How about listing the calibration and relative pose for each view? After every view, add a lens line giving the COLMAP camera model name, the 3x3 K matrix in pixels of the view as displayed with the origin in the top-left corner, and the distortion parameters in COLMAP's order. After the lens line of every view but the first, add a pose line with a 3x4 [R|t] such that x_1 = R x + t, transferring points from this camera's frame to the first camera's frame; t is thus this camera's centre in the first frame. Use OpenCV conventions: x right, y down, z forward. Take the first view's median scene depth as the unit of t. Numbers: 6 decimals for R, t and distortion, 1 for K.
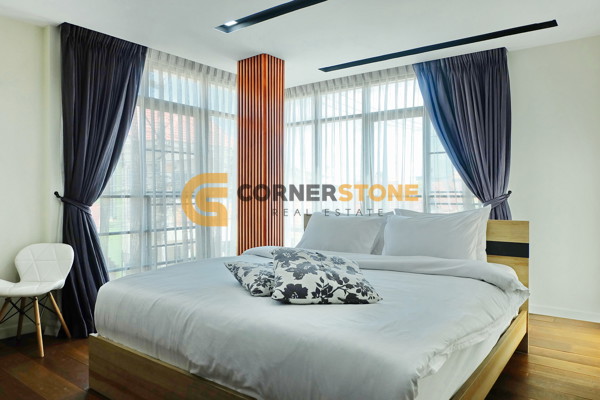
lens RADIAL K [[414.2, 0, 301.2], [0, 414.2, 197.0], [0, 0, 1]] dist [-0.055298, 0.062248]
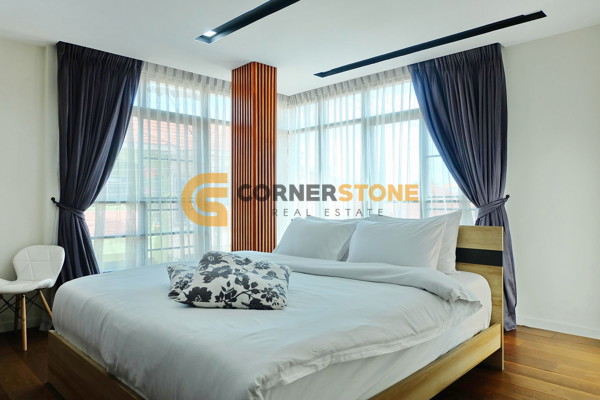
lens RADIAL K [[409.3, 0, 309.8], [0, 409.3, 199.3], [0, 0, 1]] dist [-0.061415, 0.068077]
pose [[0.991765, -0.003282, -0.128032, 0.187473], [0.001721, 0.999923, -0.012305, 0.004998], [0.128063, 0.011983, 0.991694, 0.026350]]
